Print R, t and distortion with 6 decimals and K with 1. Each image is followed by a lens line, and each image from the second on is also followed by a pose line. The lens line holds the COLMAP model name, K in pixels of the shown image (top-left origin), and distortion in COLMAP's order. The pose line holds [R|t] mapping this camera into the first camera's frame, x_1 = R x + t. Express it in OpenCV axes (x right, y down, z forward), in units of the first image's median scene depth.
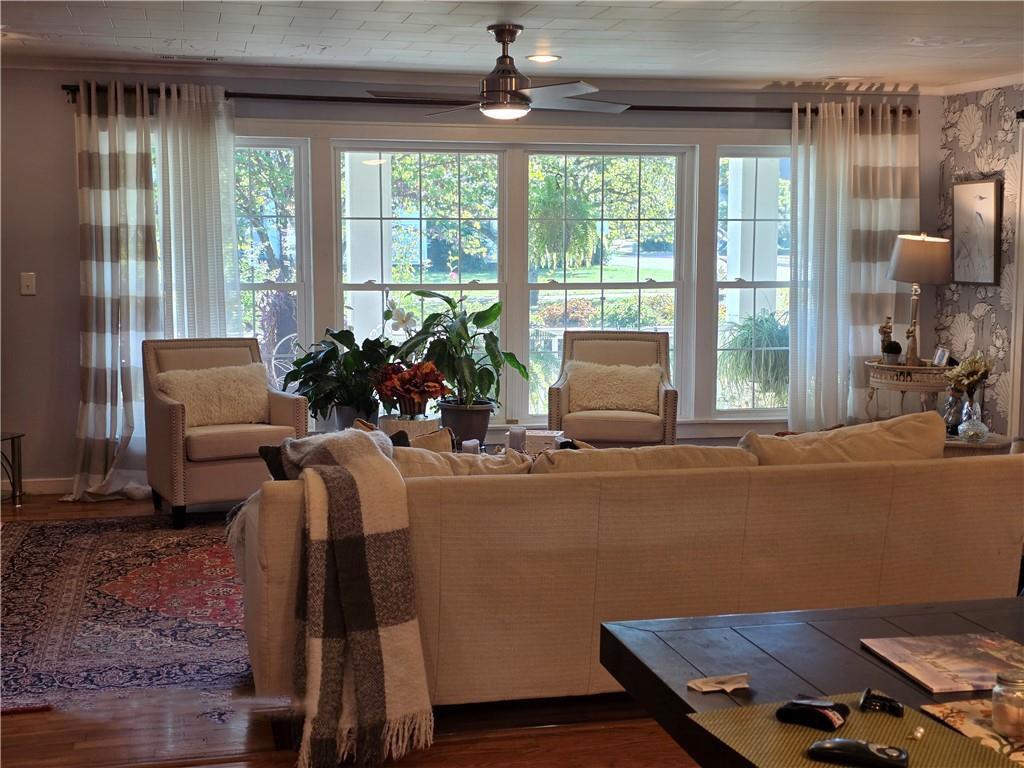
lens RADIAL K [[1379.0, 0, 502.5], [0, 1379.0, 375.1], [0, 0, 1]] dist [0.045948, 0.000000]
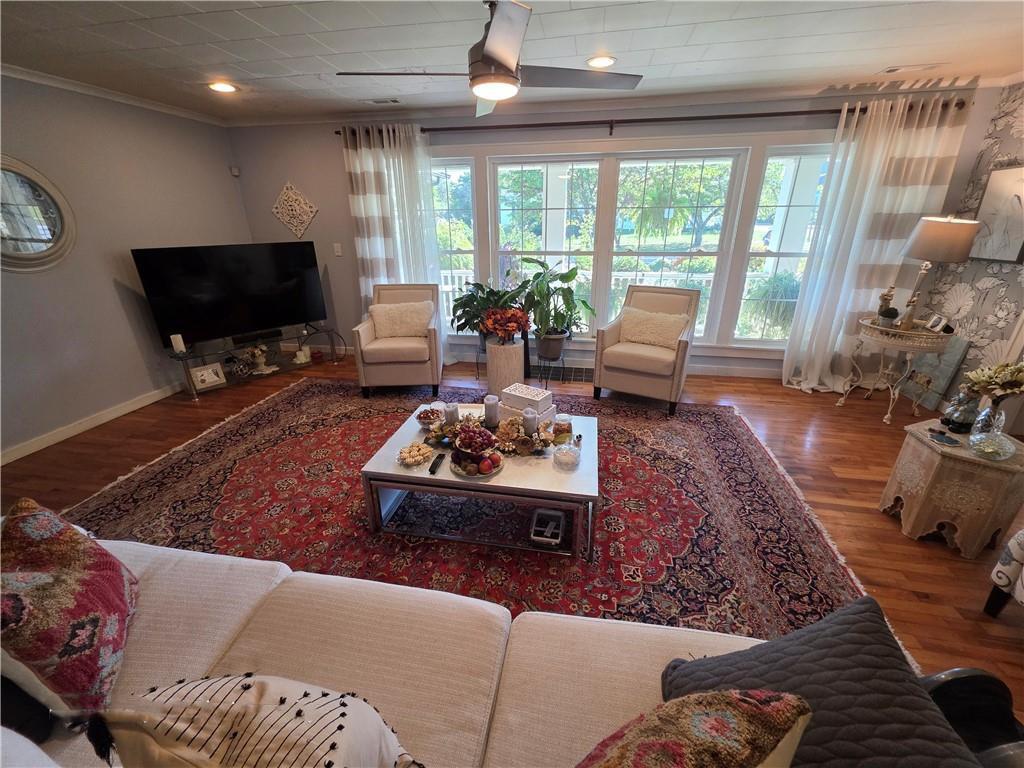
lens RADIAL K [[404.2, 0, 516.8], [0, 404.2, 380.6], [0, 0, 1]] dist [-0.002638, 0.000371]
pose [[0.915687, 0.140427, -0.376561, 0.111473], [-0.029887, 0.958168, 0.284642, -0.052503], [0.400780, -0.249389, 0.881579, 0.497796]]
